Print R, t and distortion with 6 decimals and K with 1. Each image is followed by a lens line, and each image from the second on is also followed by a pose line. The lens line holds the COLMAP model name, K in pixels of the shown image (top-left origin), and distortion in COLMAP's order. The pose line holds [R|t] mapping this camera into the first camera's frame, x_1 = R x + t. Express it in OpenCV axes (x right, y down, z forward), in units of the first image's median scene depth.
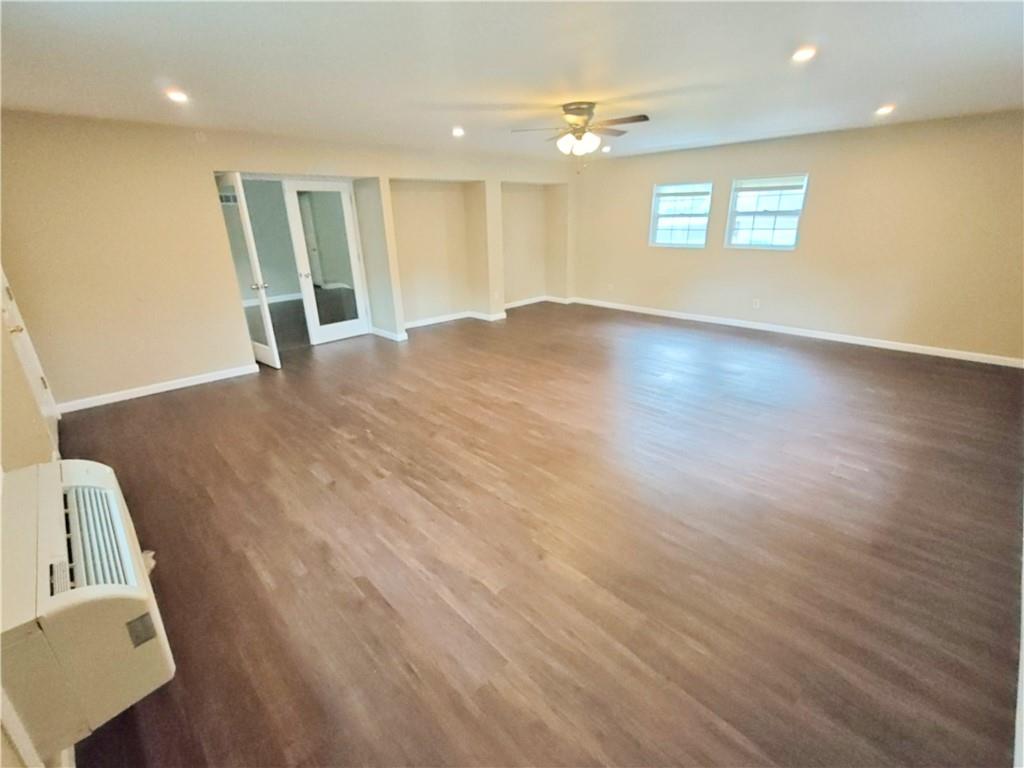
lens RADIAL K [[462.5, 0, 514.0], [0, 462.5, 384.7], [0, 0, 1]] dist [-0.002411, -0.000436]
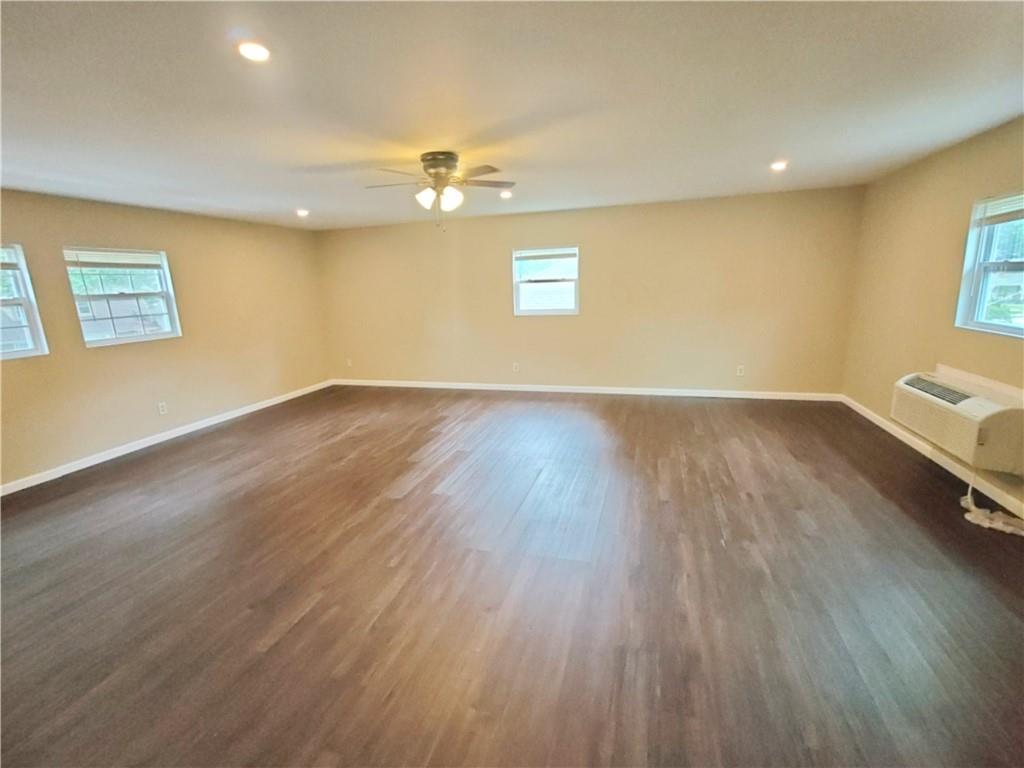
lens RADIAL K [[462.5, 0, 513.8], [0, 462.5, 383.2], [0, 0, 1]] dist [-0.002411, -0.000436]
pose [[-0.499689, -0.143187, 0.854288, -0.835067], [0.343794, 0.872452, 0.347323, -0.549820], [-0.795058, 0.467253, -0.386728, 1.613946]]
